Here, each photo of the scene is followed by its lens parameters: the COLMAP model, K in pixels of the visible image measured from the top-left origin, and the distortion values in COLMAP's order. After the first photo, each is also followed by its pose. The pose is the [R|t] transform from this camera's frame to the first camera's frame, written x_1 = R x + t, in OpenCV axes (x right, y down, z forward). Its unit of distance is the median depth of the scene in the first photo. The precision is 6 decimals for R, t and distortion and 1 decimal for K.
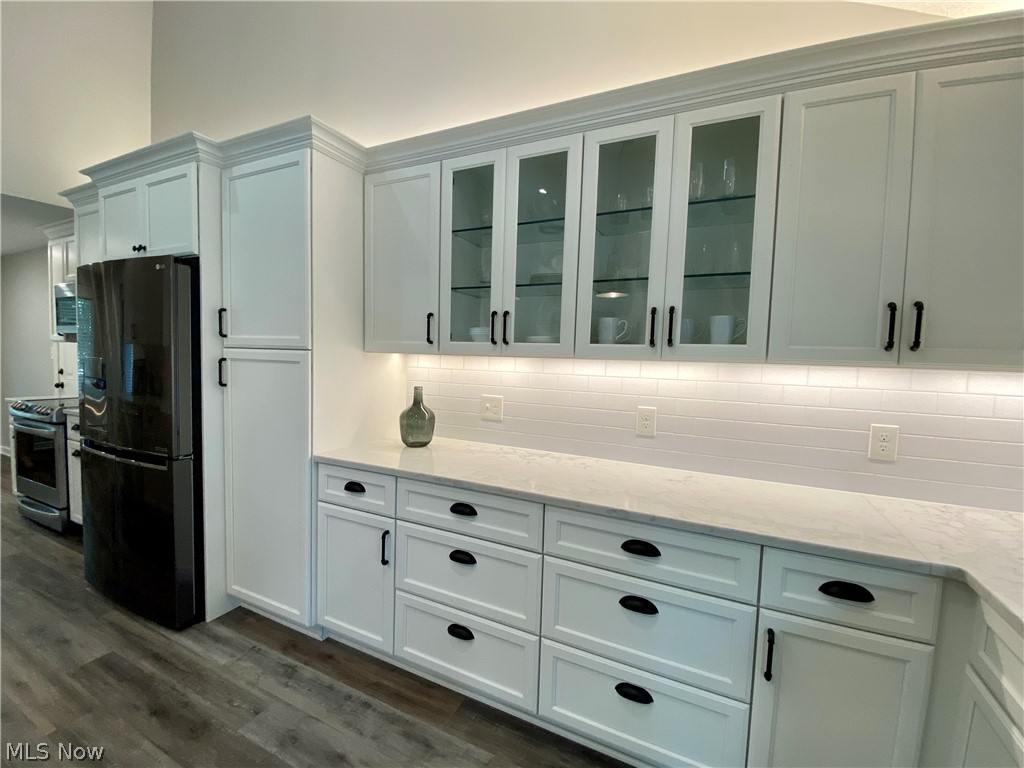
lens RADIAL K [[454.8, 0, 503.7], [0, 454.8, 380.9], [0, 0, 1]] dist [-0.001780, -0.008404]
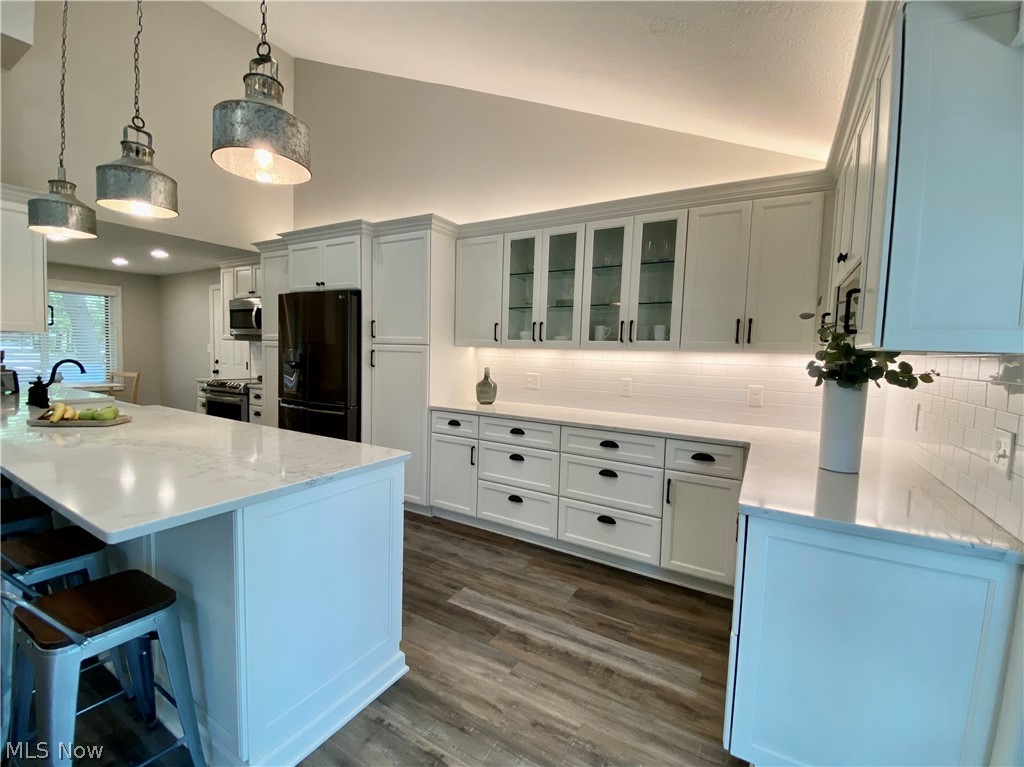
lens RADIAL K [[454.8, 0, 503.7], [0, 454.8, 381.4], [0, 0, 1]] dist [-0.001780, -0.008404]
pose [[0.996890, 0.004228, -0.078697, -0.000968], [-0.003703, 0.999970, 0.006817, 0.063541], [0.078724, -0.006504, 0.996875, -0.756588]]
